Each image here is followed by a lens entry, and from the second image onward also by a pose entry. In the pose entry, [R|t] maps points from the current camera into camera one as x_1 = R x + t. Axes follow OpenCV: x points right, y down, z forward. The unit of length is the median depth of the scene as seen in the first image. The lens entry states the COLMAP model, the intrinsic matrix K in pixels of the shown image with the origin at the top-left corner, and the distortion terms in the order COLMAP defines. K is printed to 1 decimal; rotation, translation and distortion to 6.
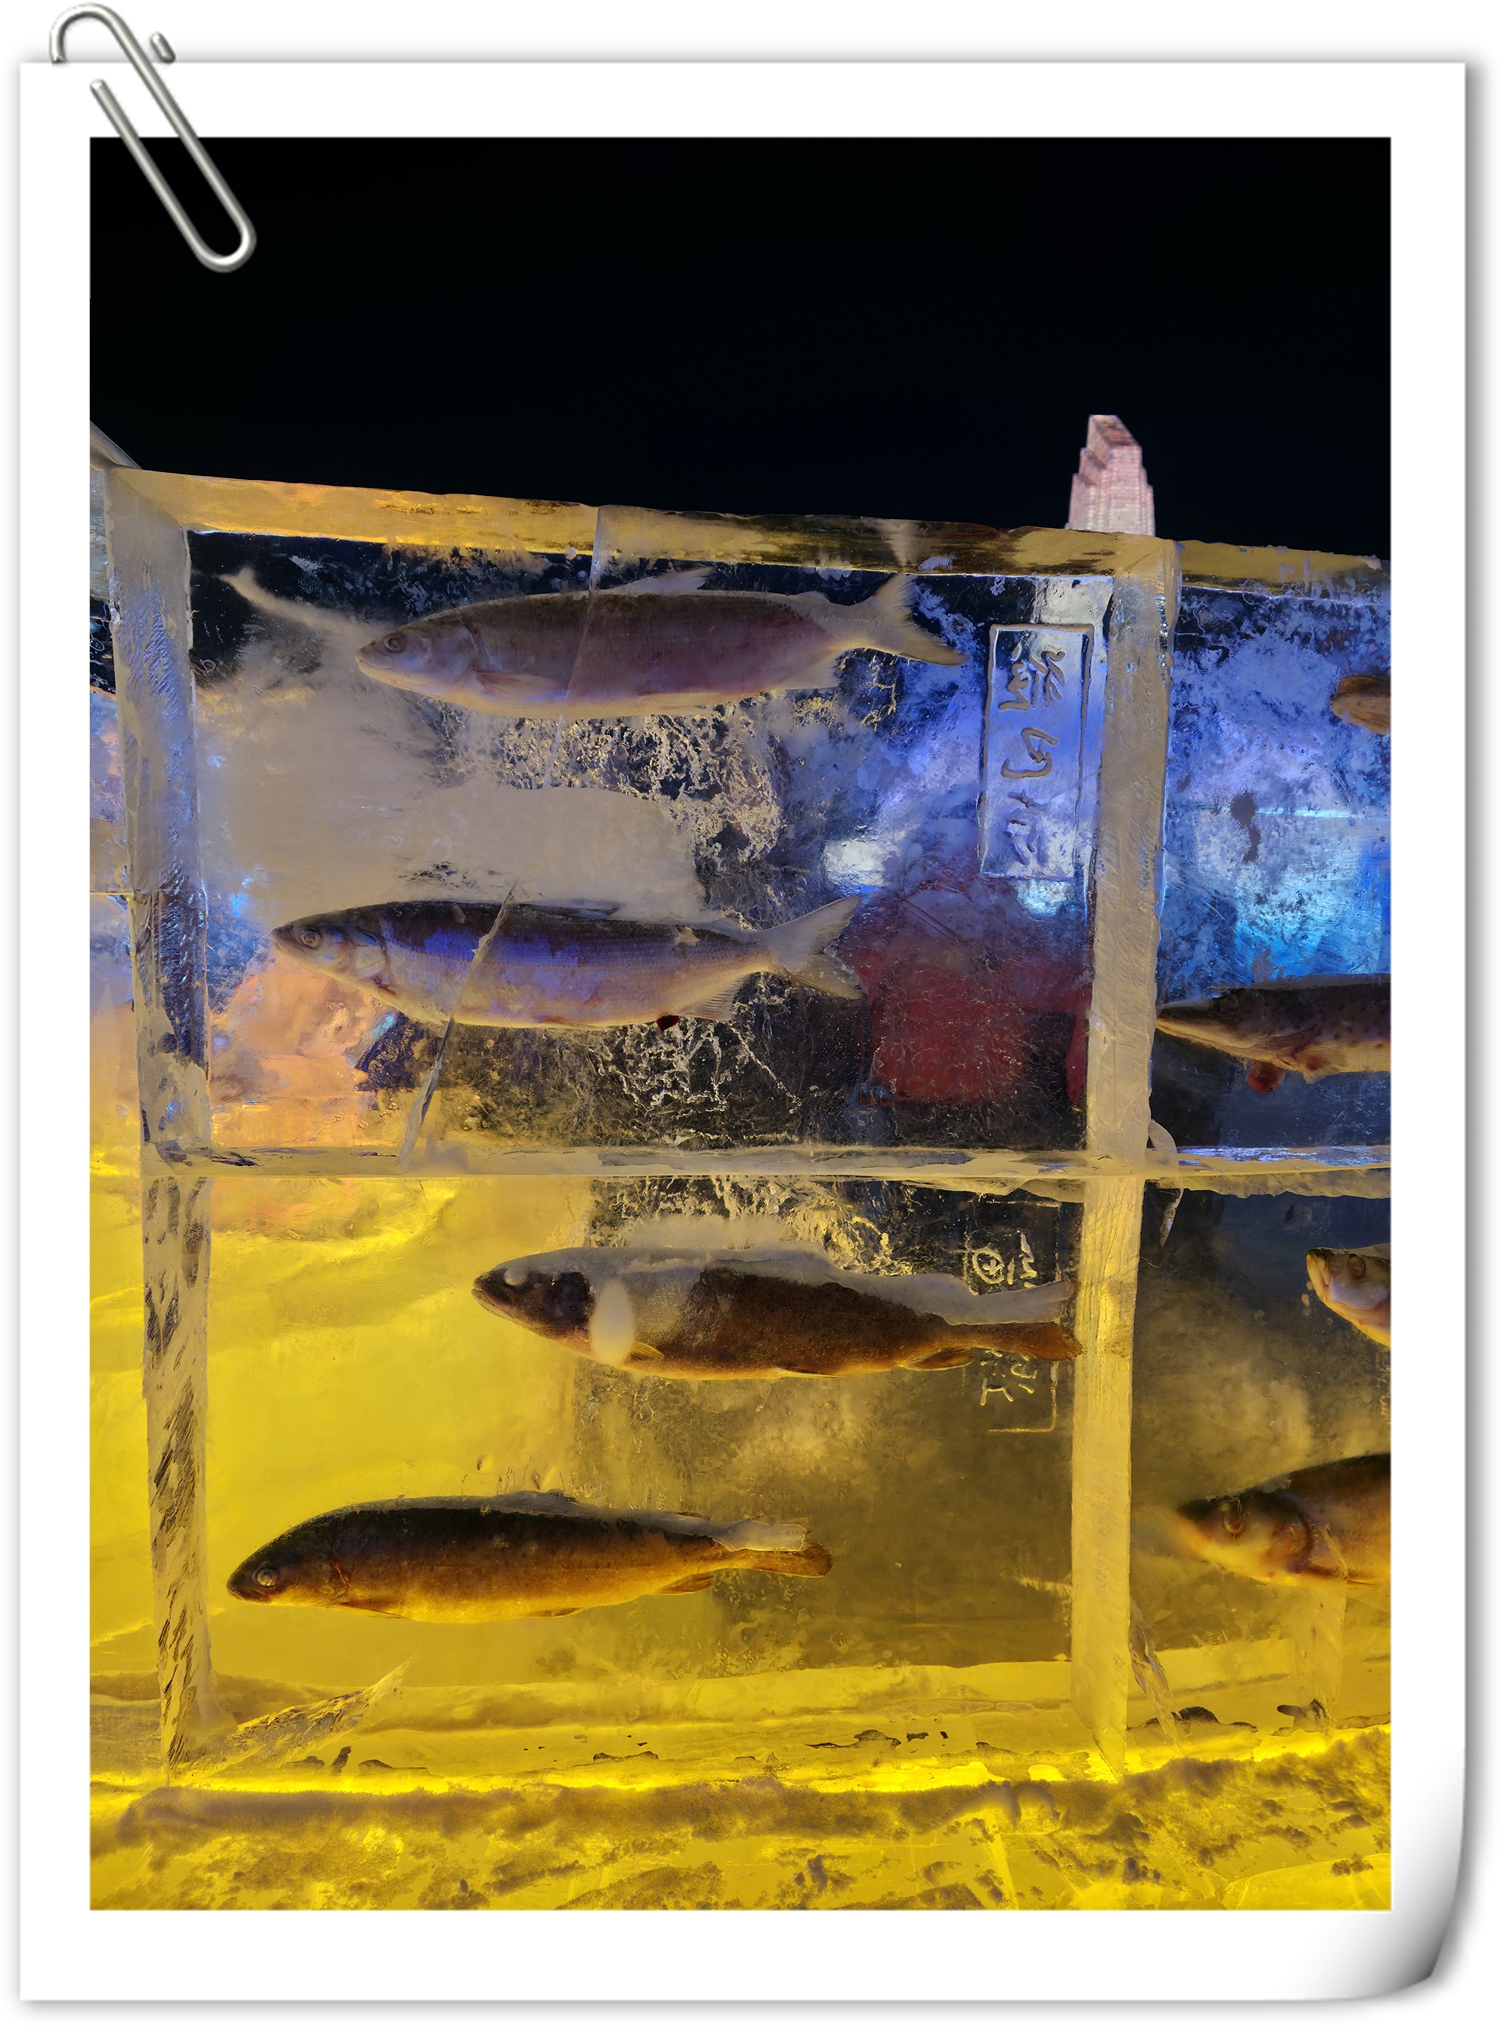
lens RADIAL K [[1461.9, 0, 840.4], [0, 1461.9, 1052.5], [0, 0, 1]] dist [0.047923, -0.048638]
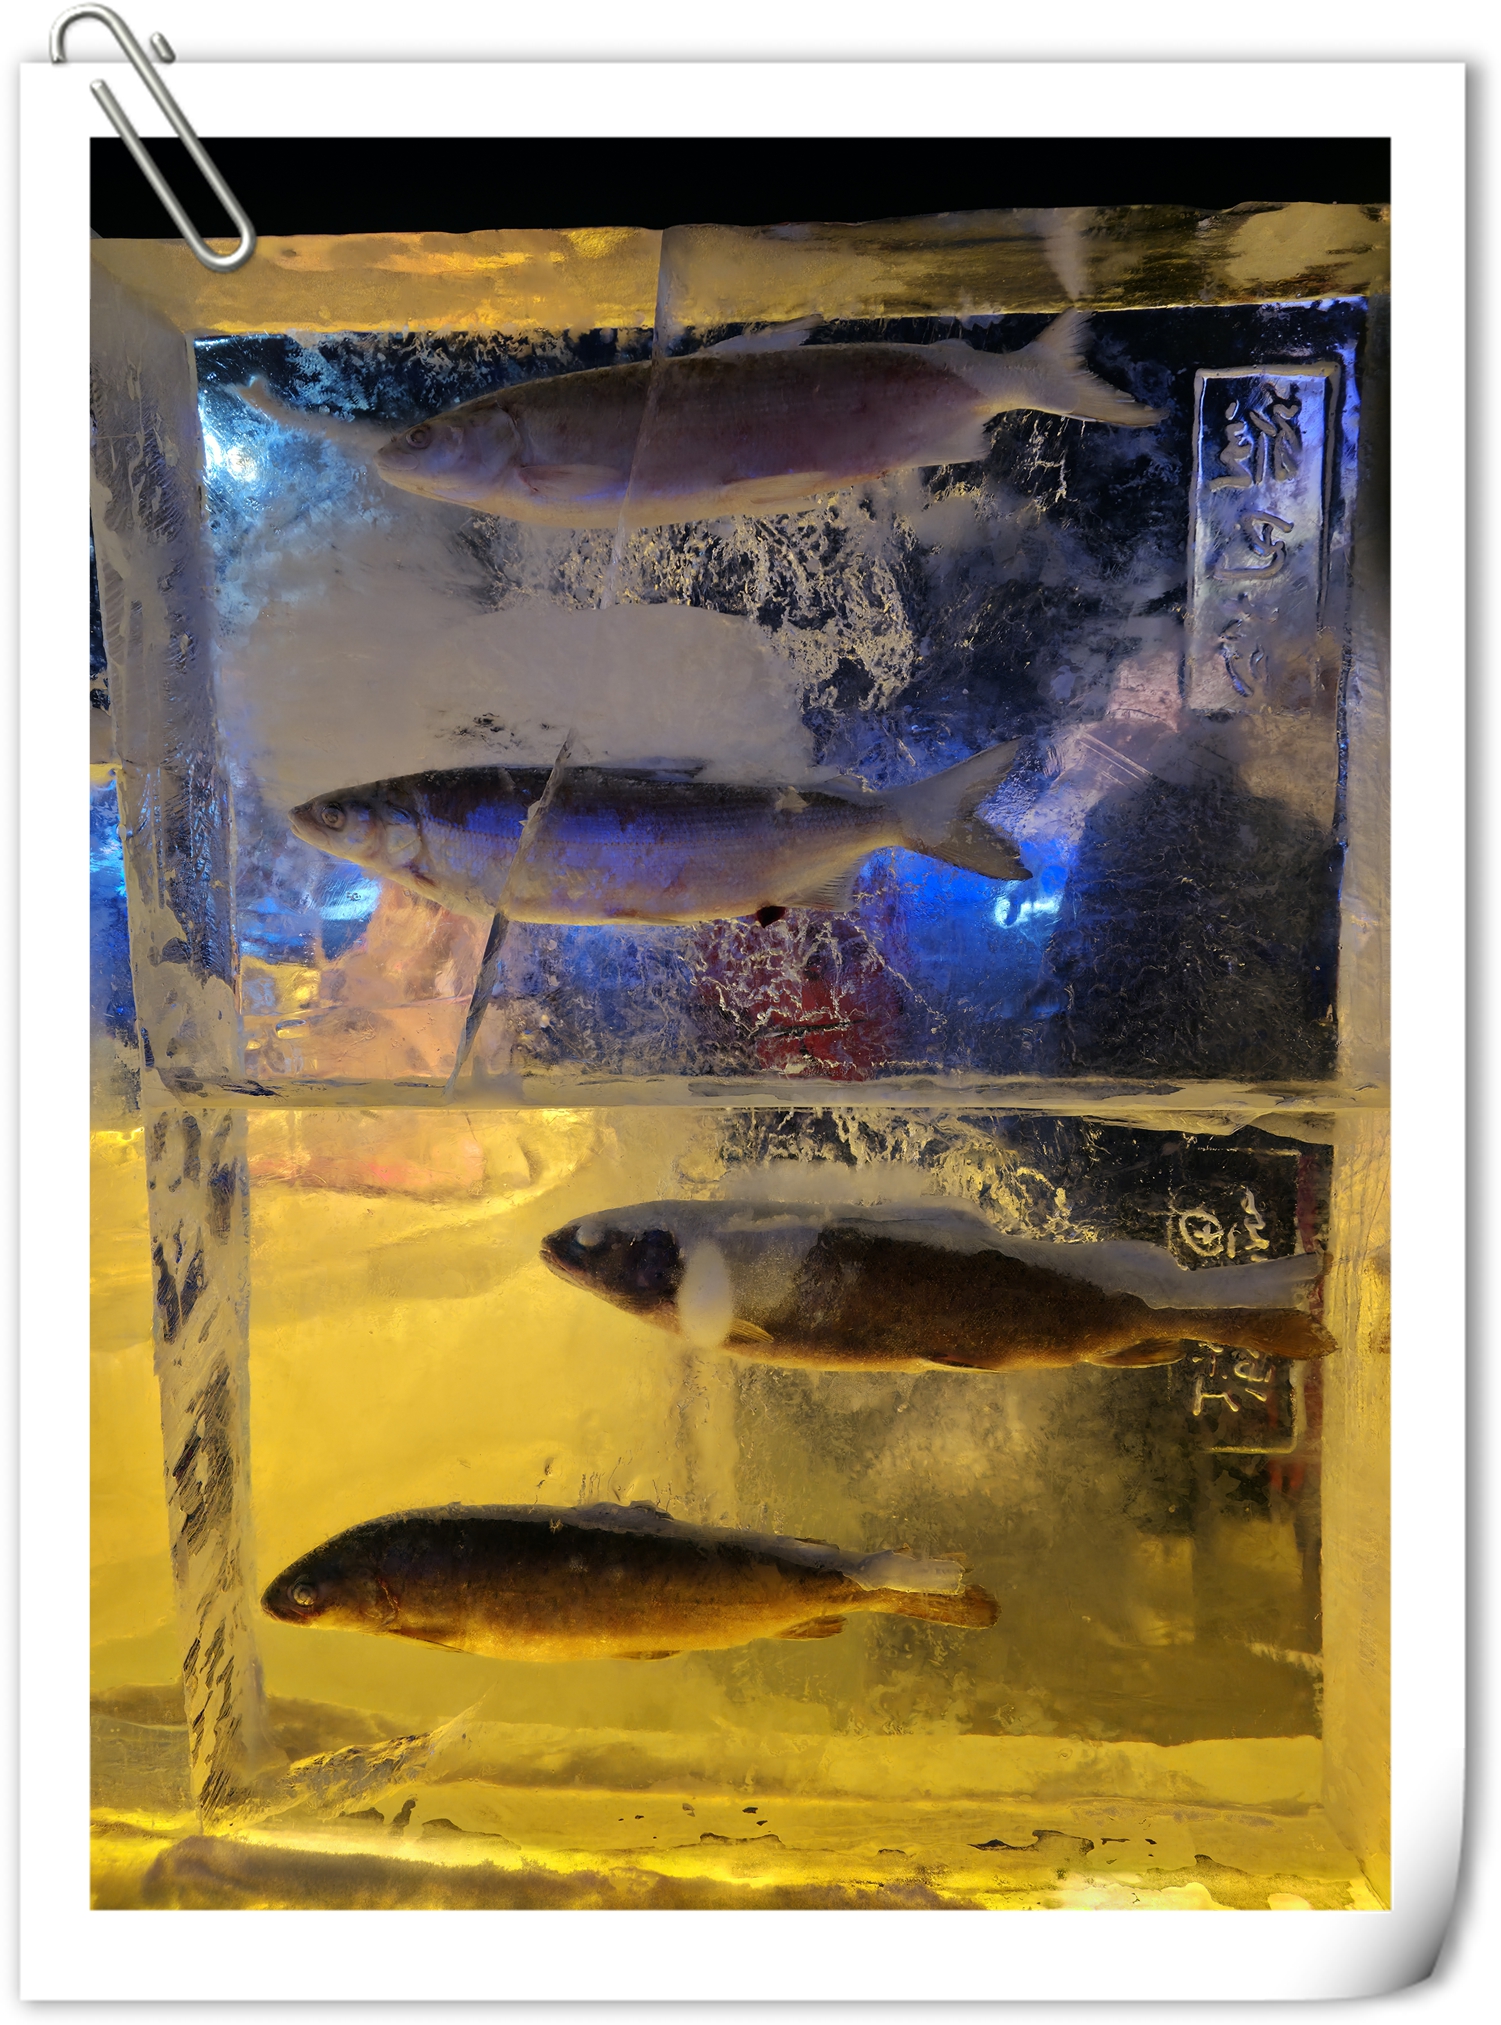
lens RADIAL K [[1461.9, 0, 725.3], [0, 1461.9, 1050.1], [0, 0, 1]] dist [0.047923, -0.048638]
pose [[0.981131, -0.015661, -0.192706, 0.007731], [0.016413, 0.999863, 0.002308, 0.049664], [0.192644, -0.005427, 0.981254, 0.225602]]
